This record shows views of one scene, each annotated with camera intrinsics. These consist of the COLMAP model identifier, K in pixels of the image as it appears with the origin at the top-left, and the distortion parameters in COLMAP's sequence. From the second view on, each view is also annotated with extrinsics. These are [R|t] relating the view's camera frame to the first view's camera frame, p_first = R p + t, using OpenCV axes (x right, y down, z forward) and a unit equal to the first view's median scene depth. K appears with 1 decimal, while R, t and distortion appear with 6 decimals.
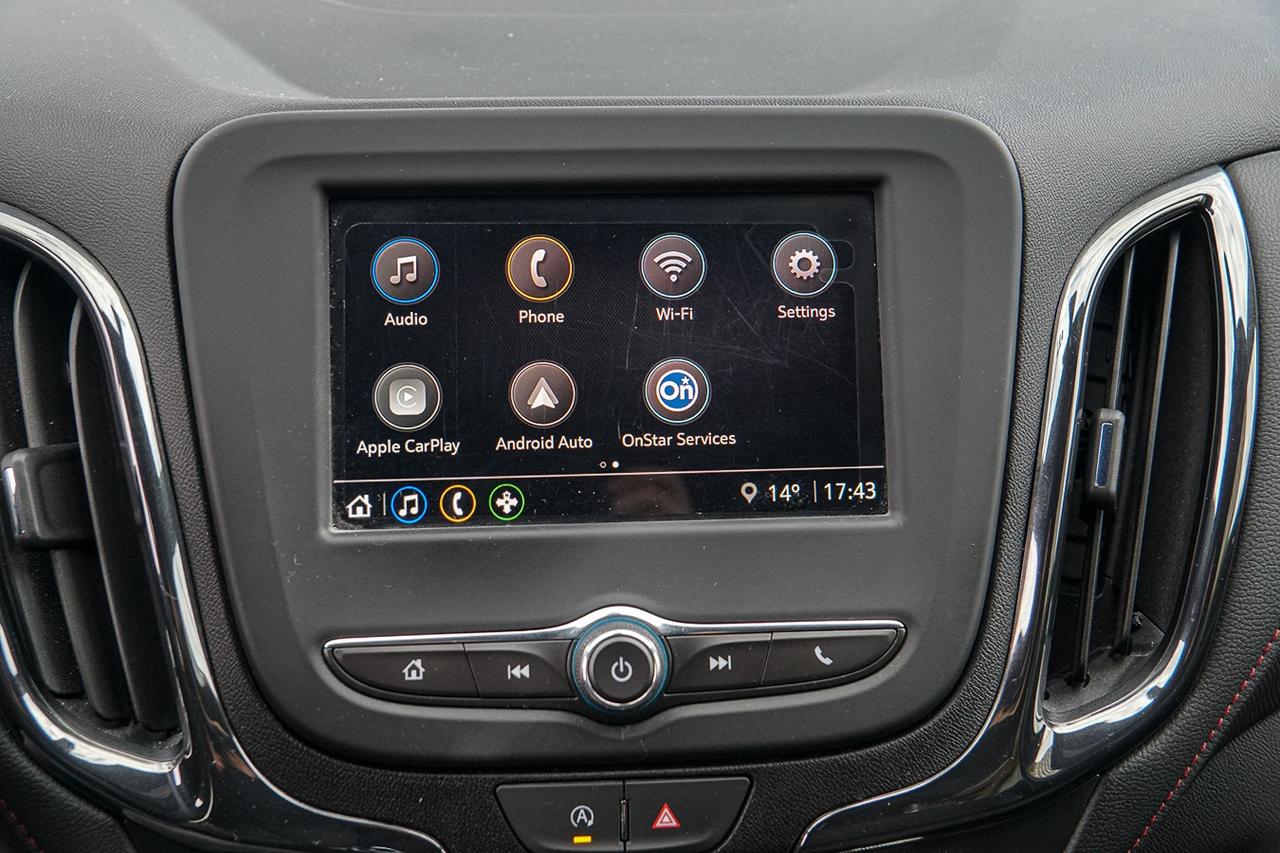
lens RADIAL K [[1382.2, 0, 636.8], [0, 1382.2, 363.5], [0, 0, 1]] dist [0.017633, 0.000000]
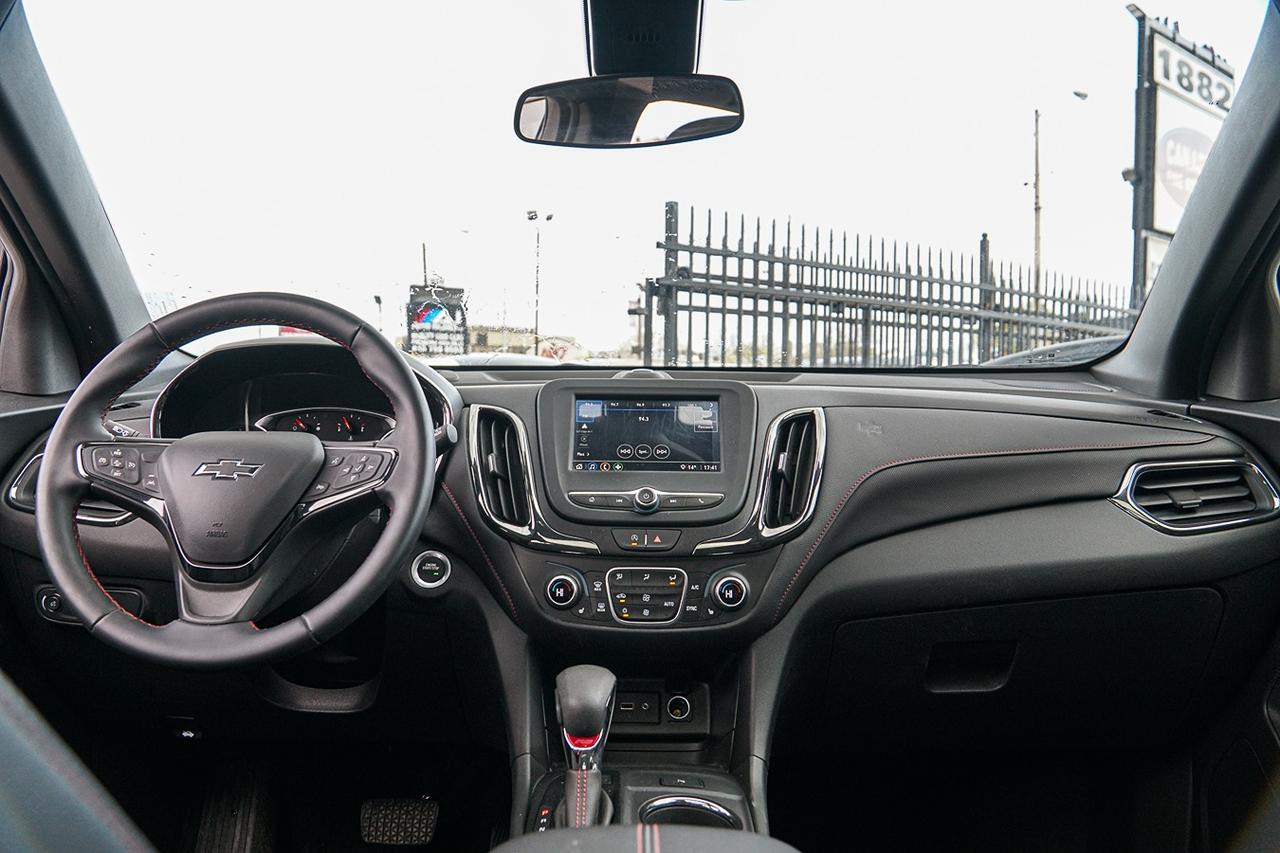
lens RADIAL K [[1098.9, 0, 642.5], [0, 1098.9, 435.7], [0, 0, 1]] dist [-0.079000, -0.001217]
pose [[0.997092, -0.003874, -0.076104, 0.200744], [-0.034904, 0.864563, -0.501311, 1.528177], [0.067738, 0.502510, 0.861914, -1.617341]]
